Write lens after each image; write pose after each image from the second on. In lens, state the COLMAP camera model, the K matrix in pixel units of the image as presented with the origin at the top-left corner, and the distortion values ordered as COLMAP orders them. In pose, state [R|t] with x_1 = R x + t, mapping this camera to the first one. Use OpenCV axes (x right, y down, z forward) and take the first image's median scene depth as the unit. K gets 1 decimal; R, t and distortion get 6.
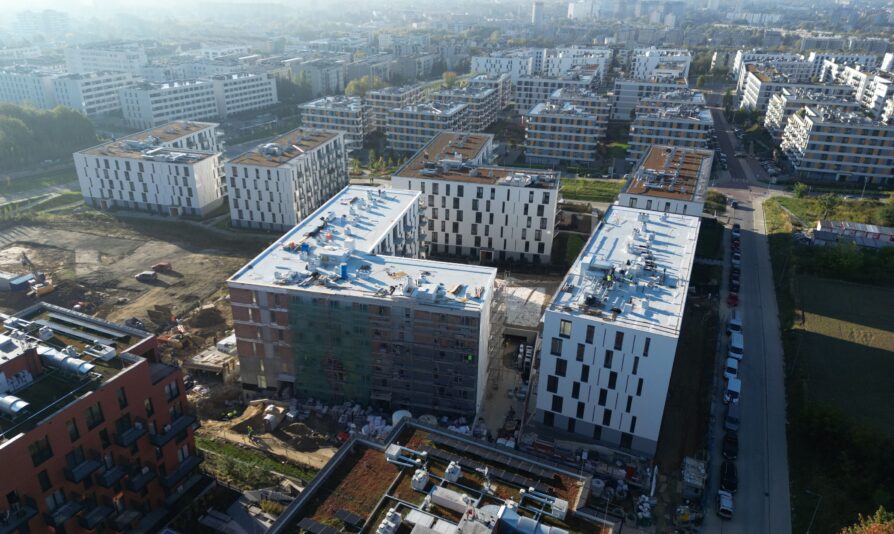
lens RADIAL K [[622.5, 0, 447.0], [0, 622.5, 267.0], [0, 0, 1]] dist [0.085183, -0.087343]
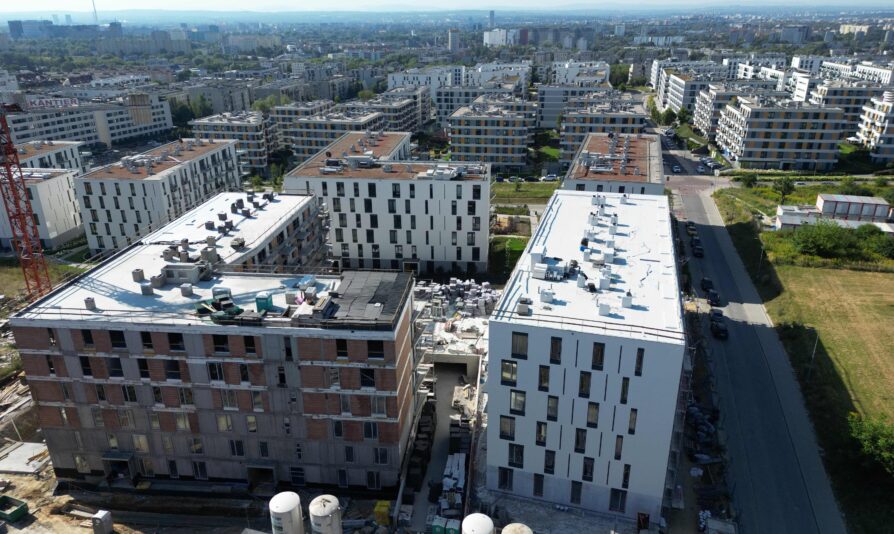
lens RADIAL K [[625.8, 0, 447.0], [0, 625.8, 267.0], [0, 0, 1]] dist [0.083216, -0.091636]
pose [[0.992092, -0.069128, 0.104760, 0.021519], [0.074444, 0.996083, -0.047709, 0.019577], [-0.101052, 0.055131, 0.993352, 0.156087]]
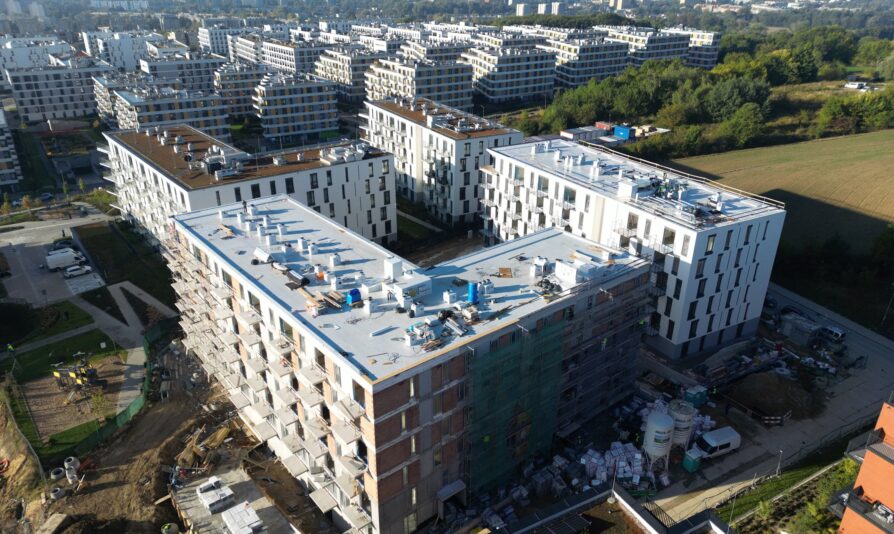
lens RADIAL K [[622.5, 0, 447.0], [0, 622.5, 267.0], [0, 0, 1]] dist [0.085183, -0.087343]
pose [[0.613529, -0.342168, 0.711690, -0.357032], [0.334162, 0.929074, 0.158610, -0.073715], [-0.715484, 0.140508, 0.684354, 0.309226]]
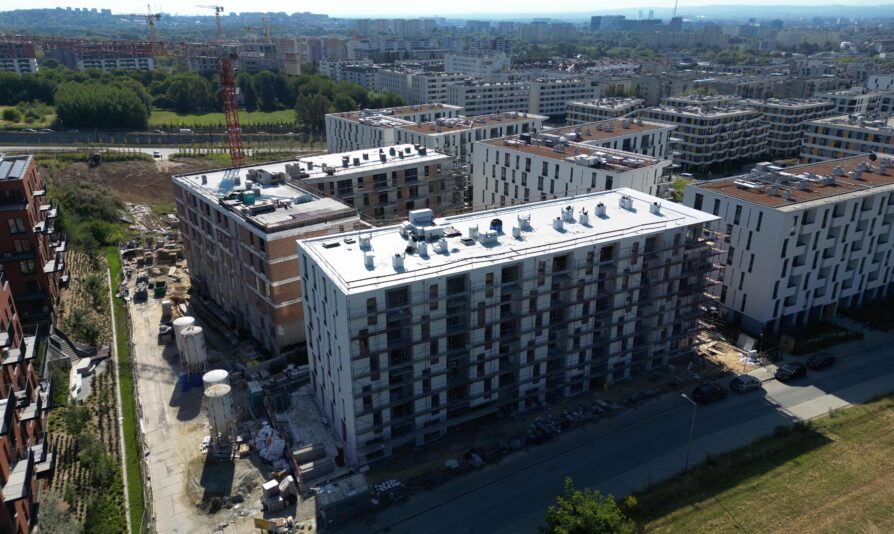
lens RADIAL K [[625.8, 0, 447.0], [0, 625.8, 267.0], [0, 0, 1]] dist [0.083216, -0.091636]
pose [[0.776705, 0.214583, -0.592185, 0.397271], [-0.247264, 0.968581, 0.026663, 0.015326], [0.579301, 0.125717, 0.805361, 0.215396]]
